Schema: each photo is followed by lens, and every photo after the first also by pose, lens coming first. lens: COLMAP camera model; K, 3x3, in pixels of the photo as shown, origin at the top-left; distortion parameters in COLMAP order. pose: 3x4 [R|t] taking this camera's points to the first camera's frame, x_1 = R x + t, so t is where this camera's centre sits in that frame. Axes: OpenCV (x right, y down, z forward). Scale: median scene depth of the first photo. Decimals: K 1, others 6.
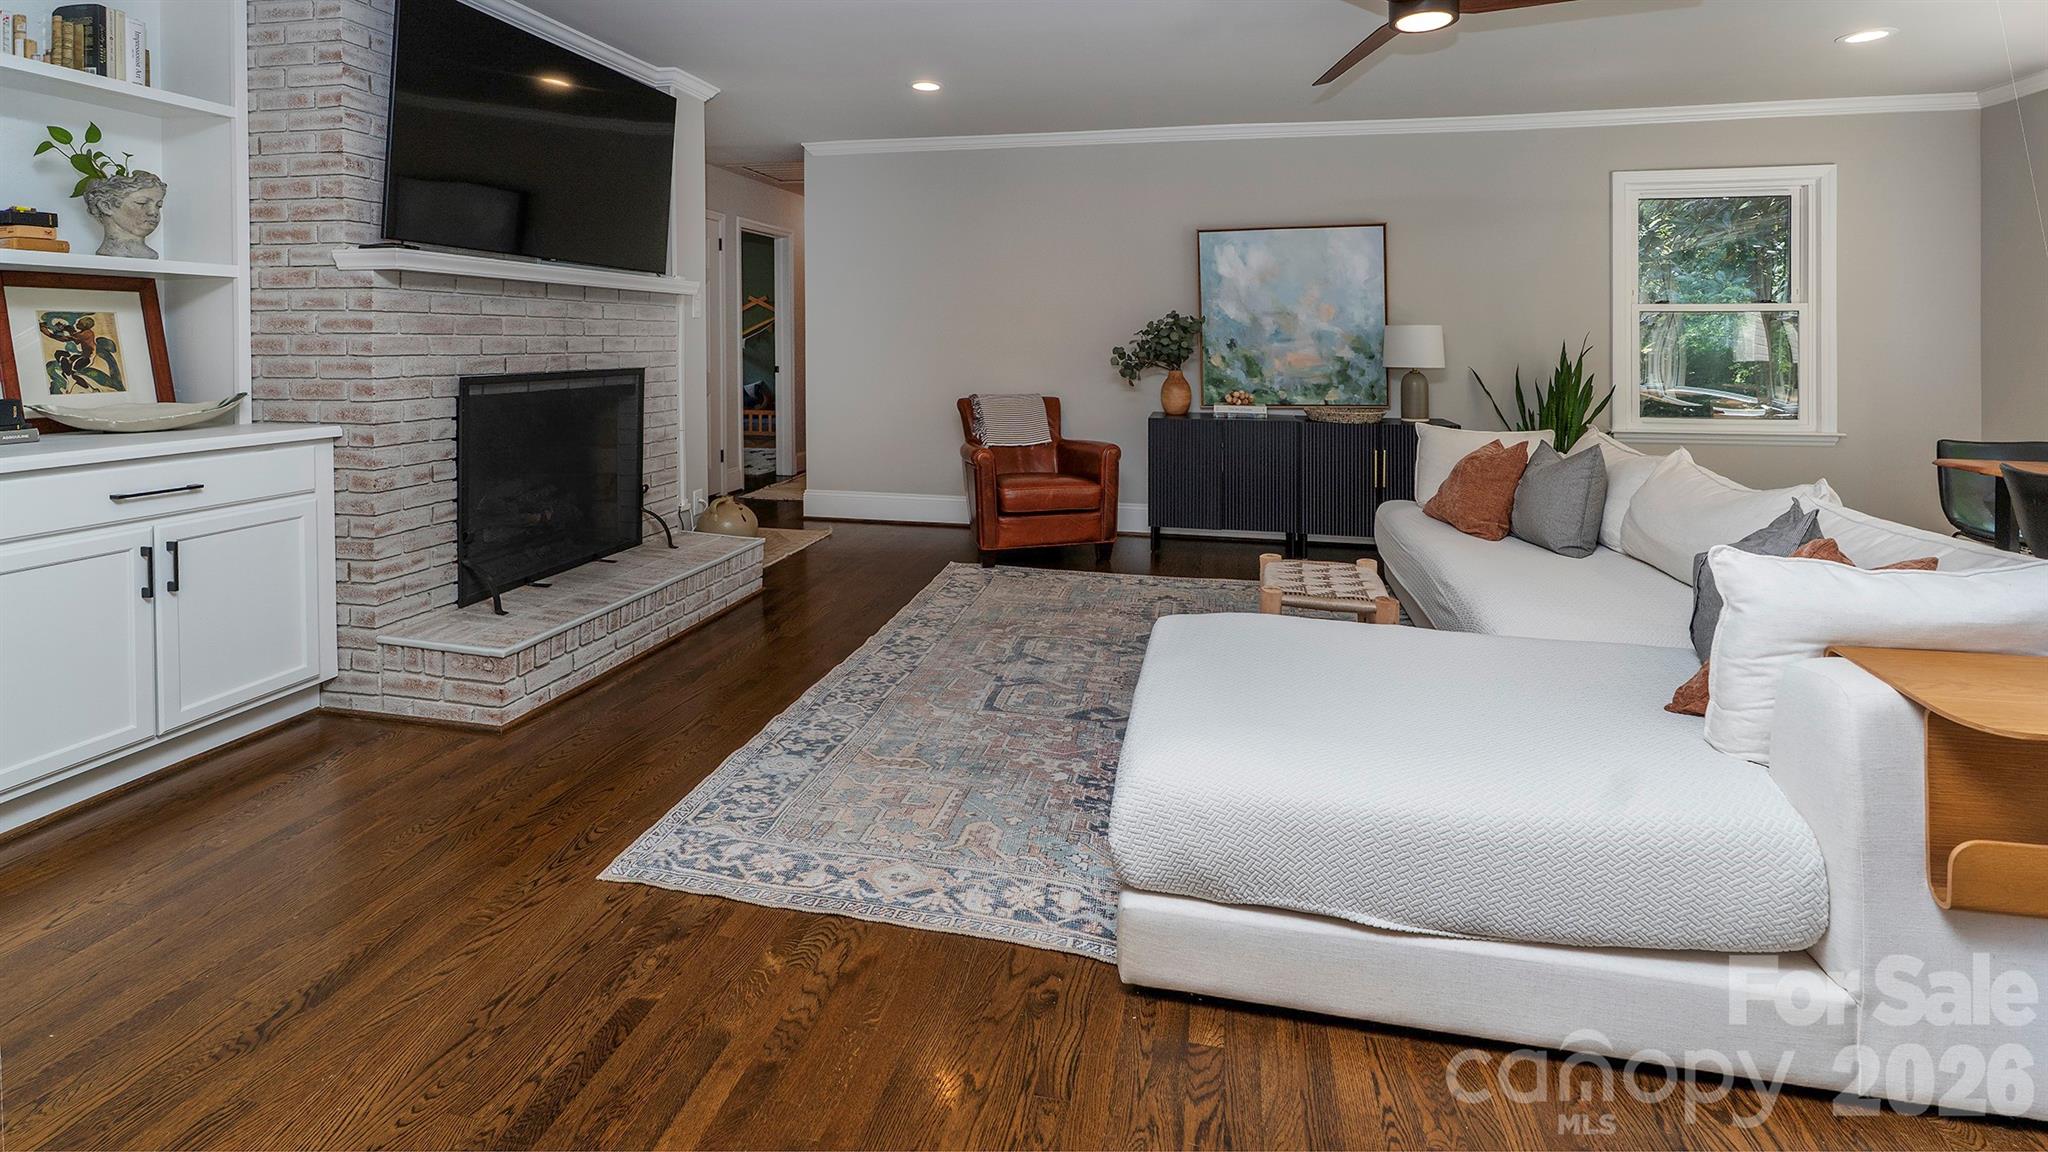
lens RADIAL K [[925.4, 0, 1056.4], [0, 925.4, 351.5], [0, 0, 1]] dist [0.000379, 0.000405]
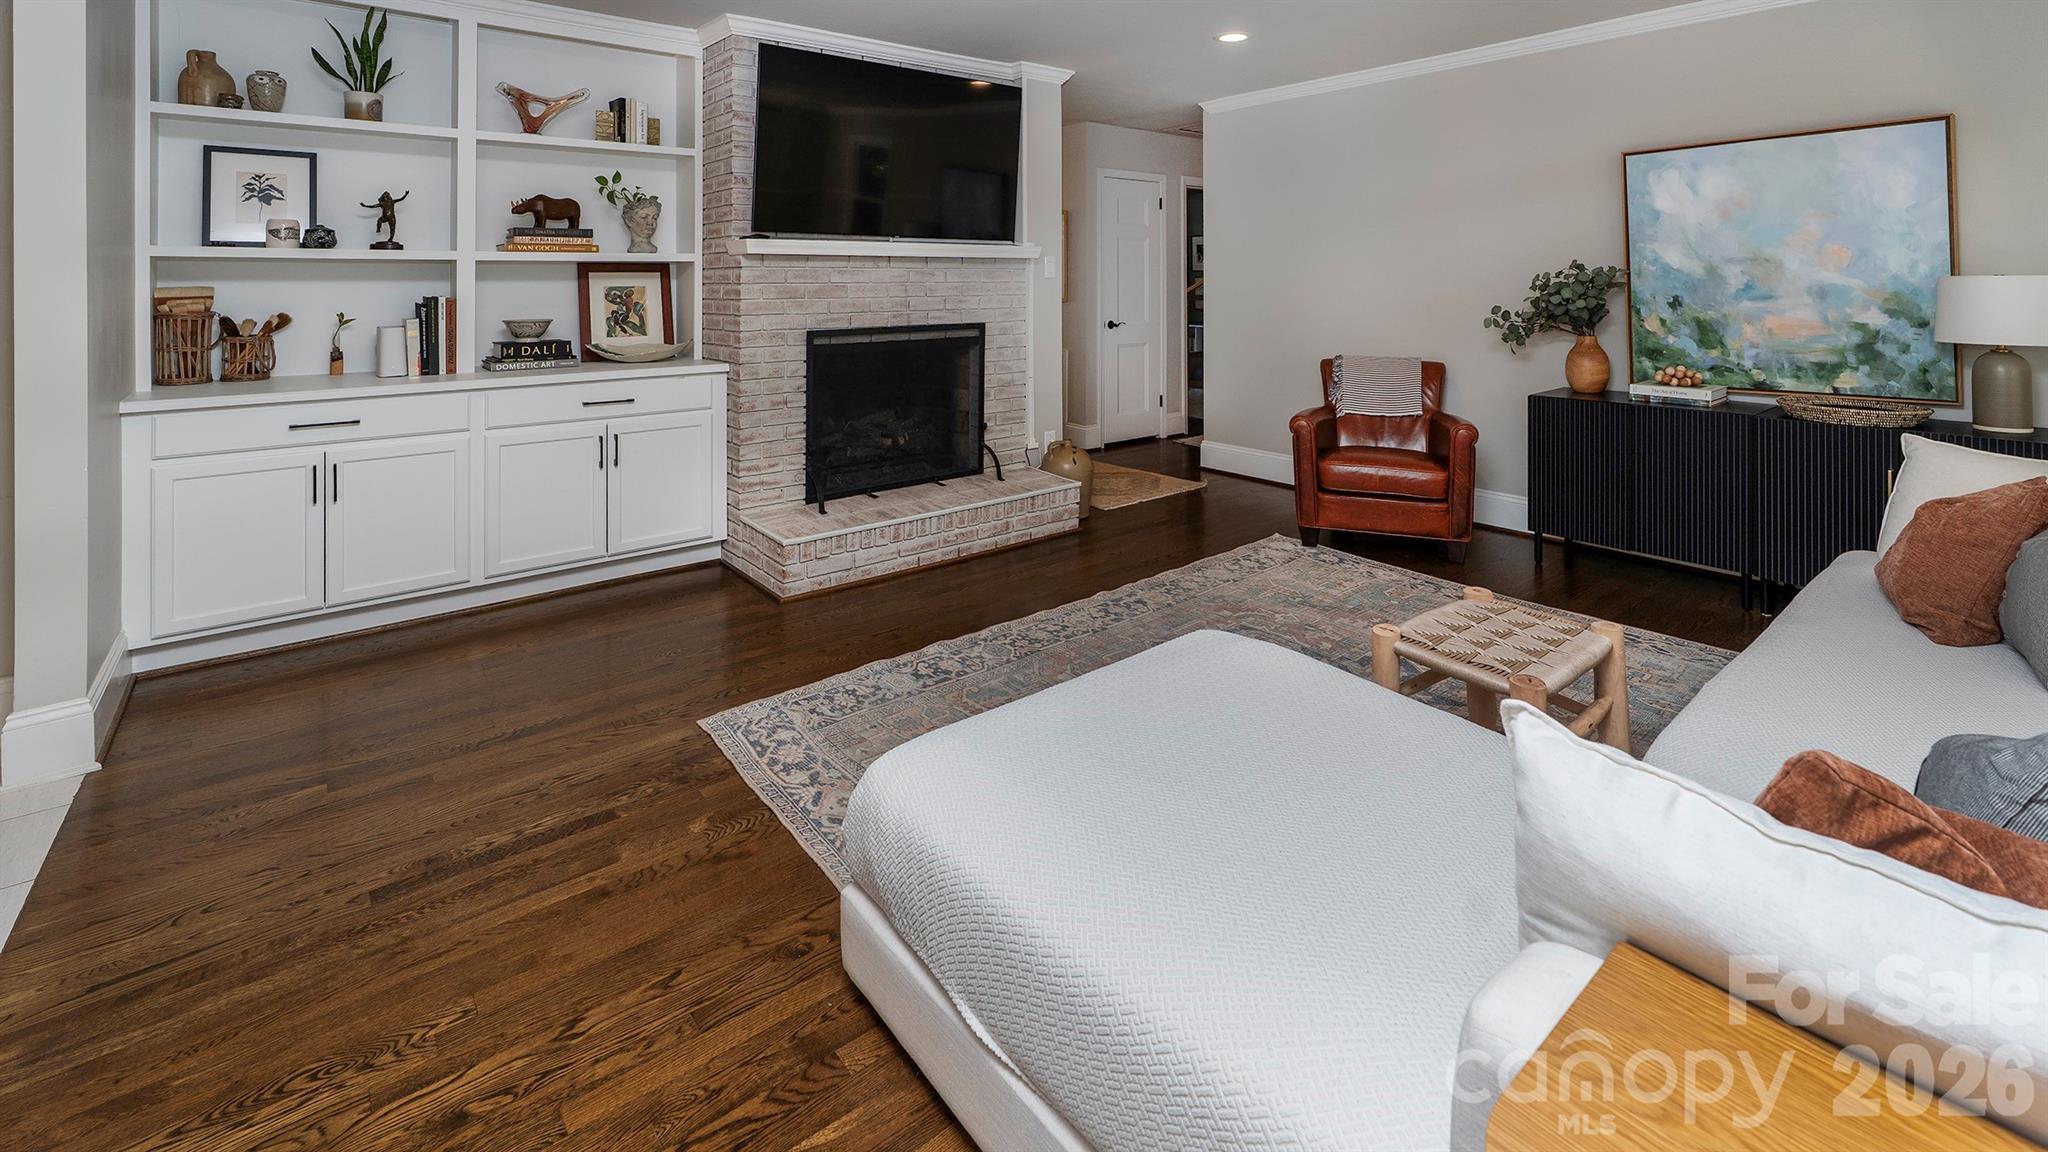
lens RADIAL K [[923.3, 0, 1048.1], [0, 923.3, 286.4], [0, 0, 1]] dist [-0.002750, -0.000137]
pose [[0.771749, -0.003356, -0.635918, 0.359748], [-0.000173, 0.999985, -0.005487, -0.022274], [0.635927, 0.004345, 0.771737, 0.147800]]
